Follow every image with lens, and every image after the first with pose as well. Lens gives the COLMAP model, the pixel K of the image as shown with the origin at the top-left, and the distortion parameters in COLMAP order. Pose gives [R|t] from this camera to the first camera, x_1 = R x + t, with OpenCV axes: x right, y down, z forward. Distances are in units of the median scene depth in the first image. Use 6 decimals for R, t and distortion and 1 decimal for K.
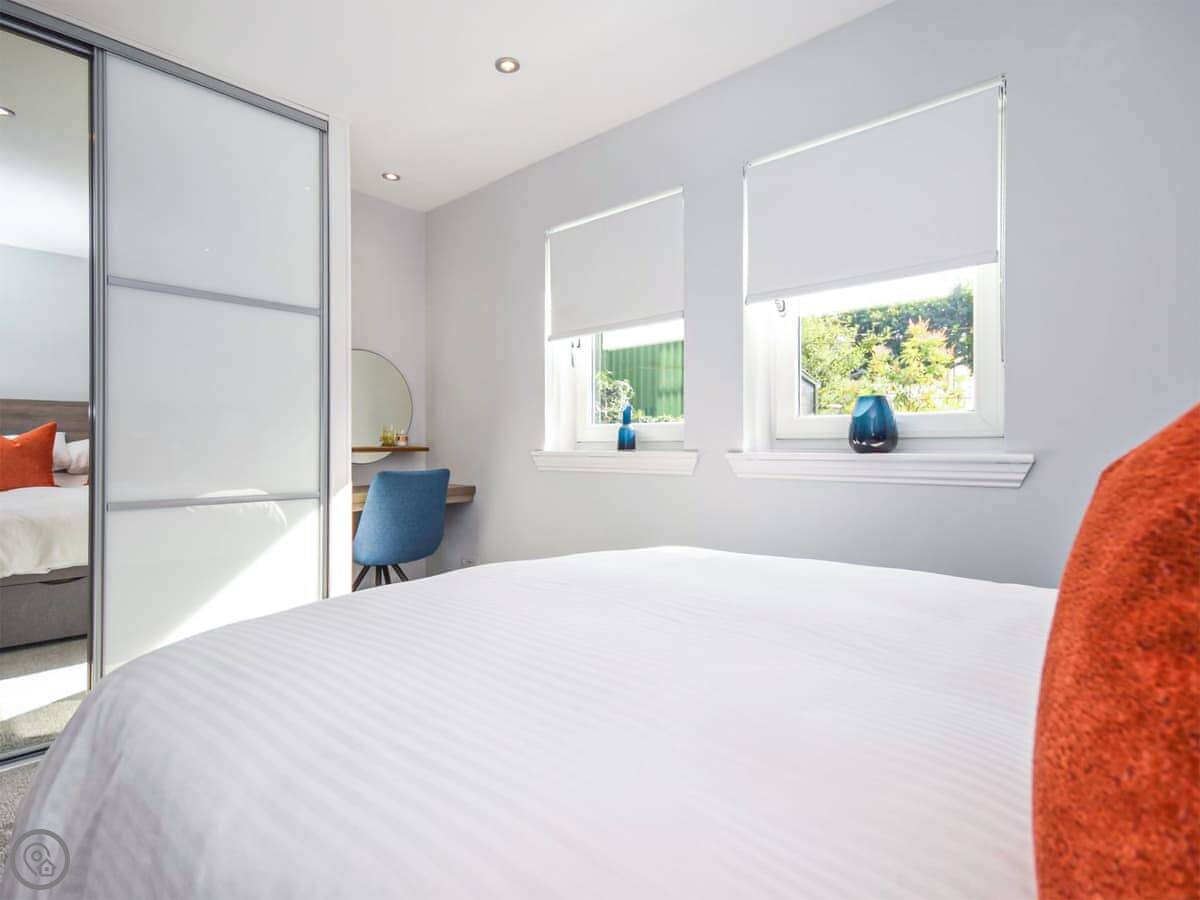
lens RADIAL K [[648.4, 0, 600.0], [0, 648.4, 450.0], [0, 0, 1]] dist [0.001362, -0.000056]
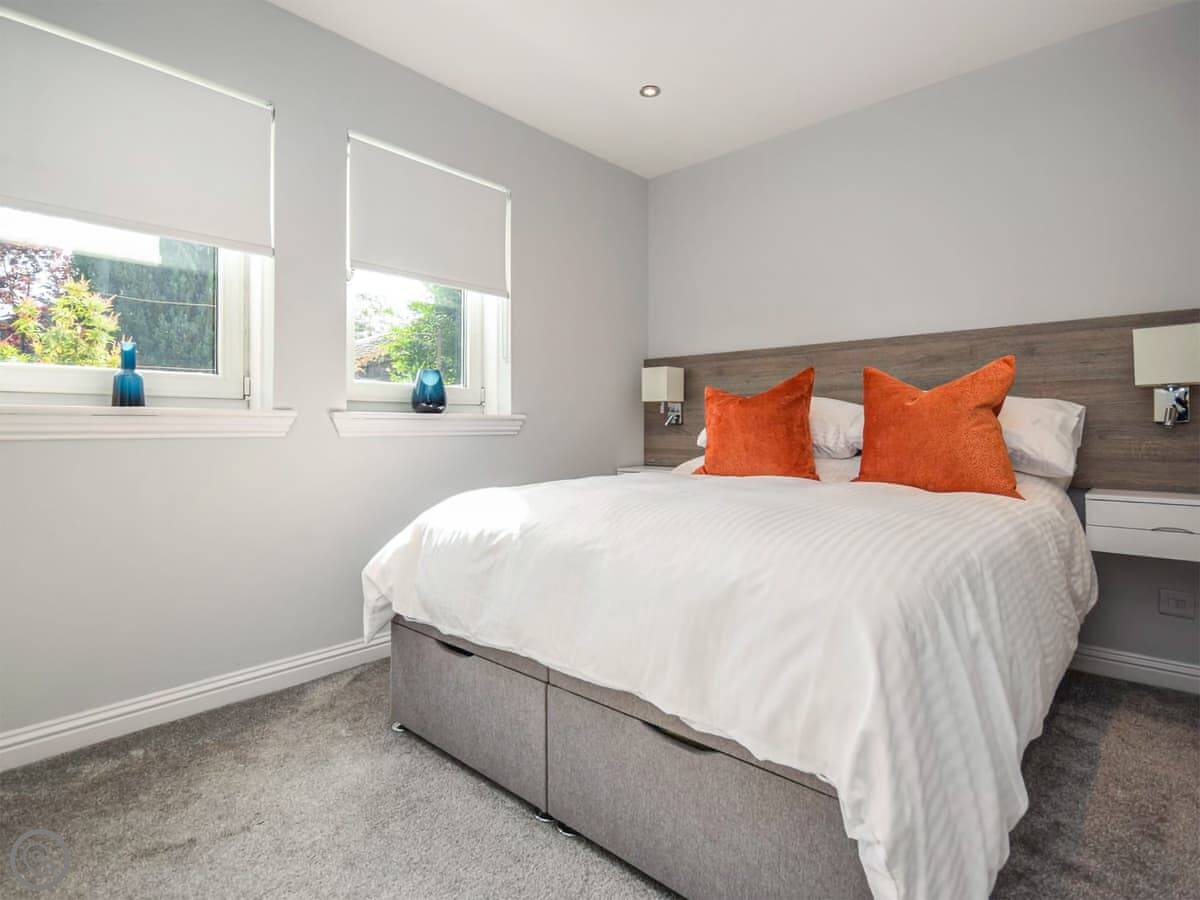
lens RADIAL K [[615.3, 0, 600.0], [0, 615.3, 450.0], [0, 0, 1]] dist [0.000749, -0.000631]
pose [[0.011392, -0.031060, 0.999453, -0.762872], [0.011478, 0.999456, 0.030930, 0.038578], [-0.999869, 0.011119, 0.011743, 0.597229]]
